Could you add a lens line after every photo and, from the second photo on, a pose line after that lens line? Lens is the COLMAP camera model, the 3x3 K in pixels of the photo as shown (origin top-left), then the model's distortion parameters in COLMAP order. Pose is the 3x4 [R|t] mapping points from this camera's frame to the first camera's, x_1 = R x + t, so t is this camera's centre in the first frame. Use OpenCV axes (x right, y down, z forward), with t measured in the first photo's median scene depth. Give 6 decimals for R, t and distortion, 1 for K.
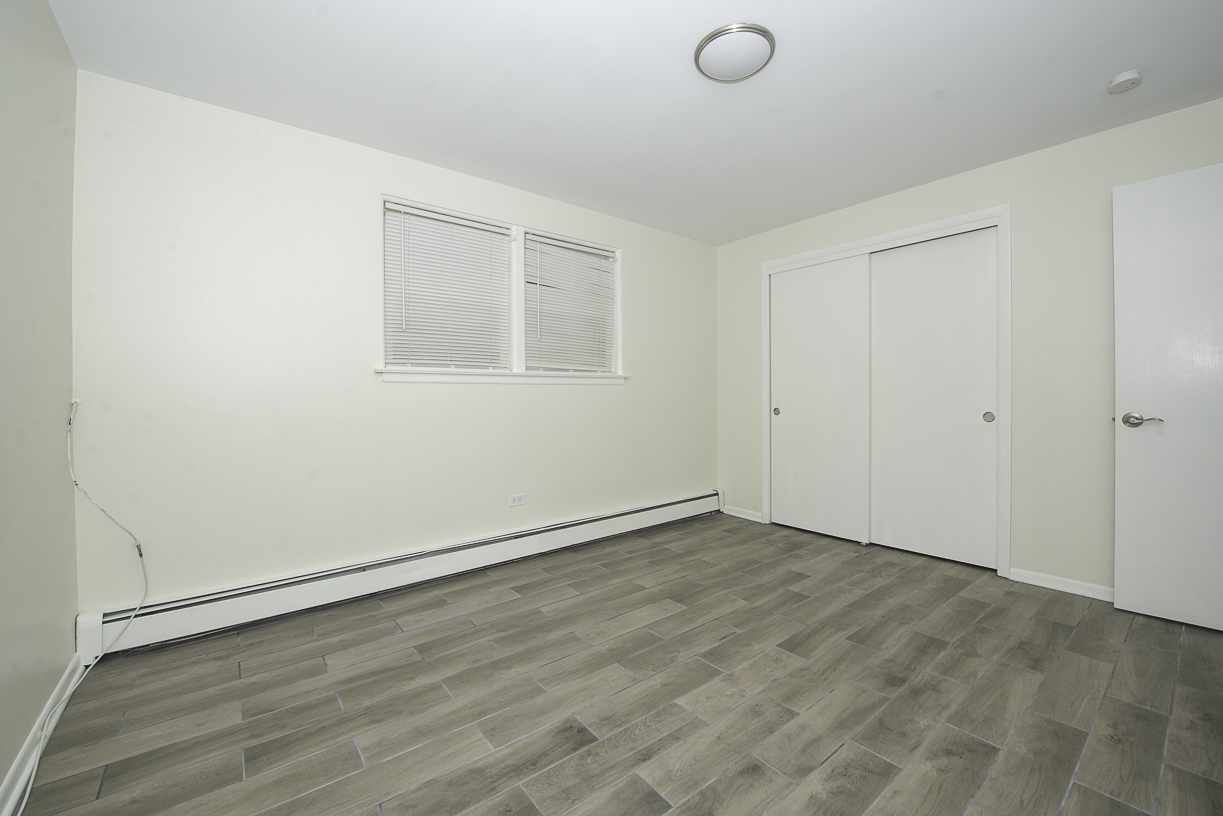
lens RADIAL K [[495.1, 0, 608.9], [0, 495.1, 388.0], [0, 0, 1]] dist [-0.012102, -0.000432]
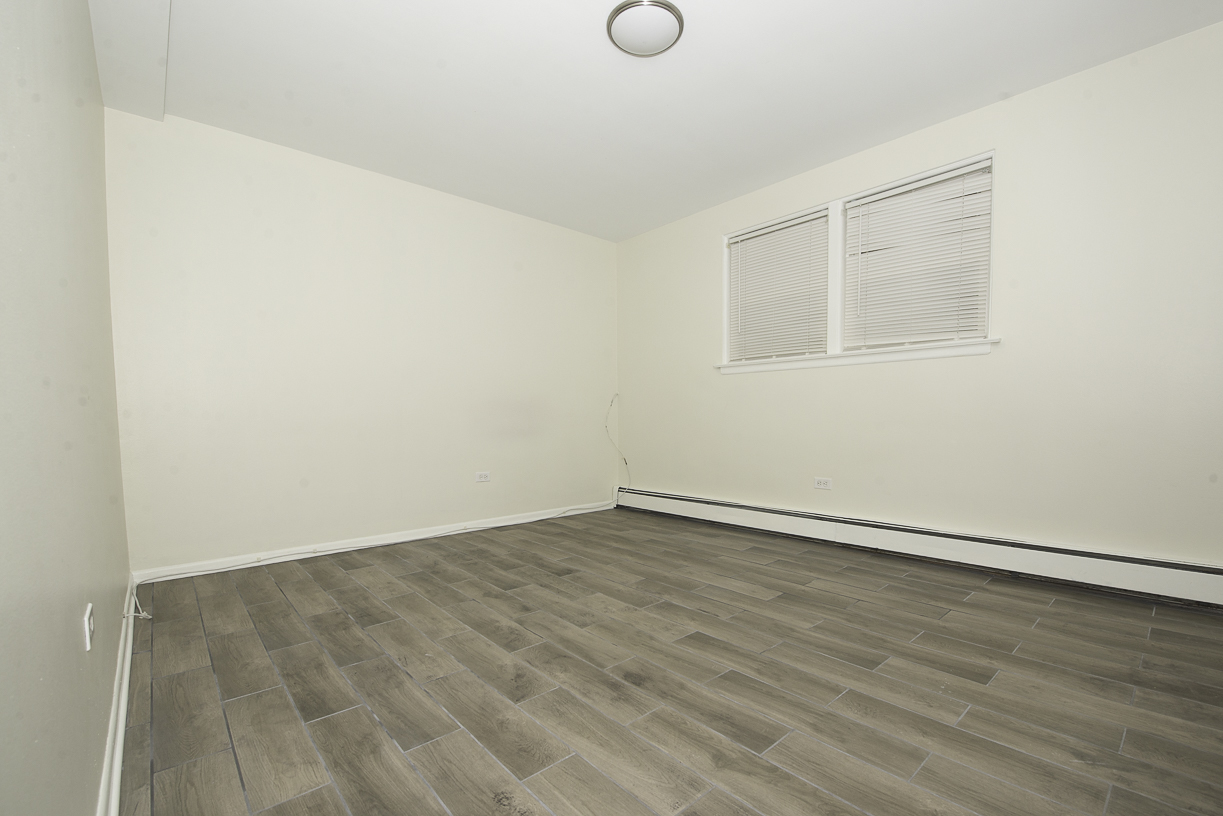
lens RADIAL K [[518.1, 0, 610.8], [0, 518.1, 415.2], [0, 0, 1]] dist [-0.002326, -0.000358]
pose [[0.050809, -0.000248, -0.998708, 1.196602], [0.018965, 0.999820, 0.000716, 0.116163], [0.998528, -0.018977, 0.050805, 0.750689]]
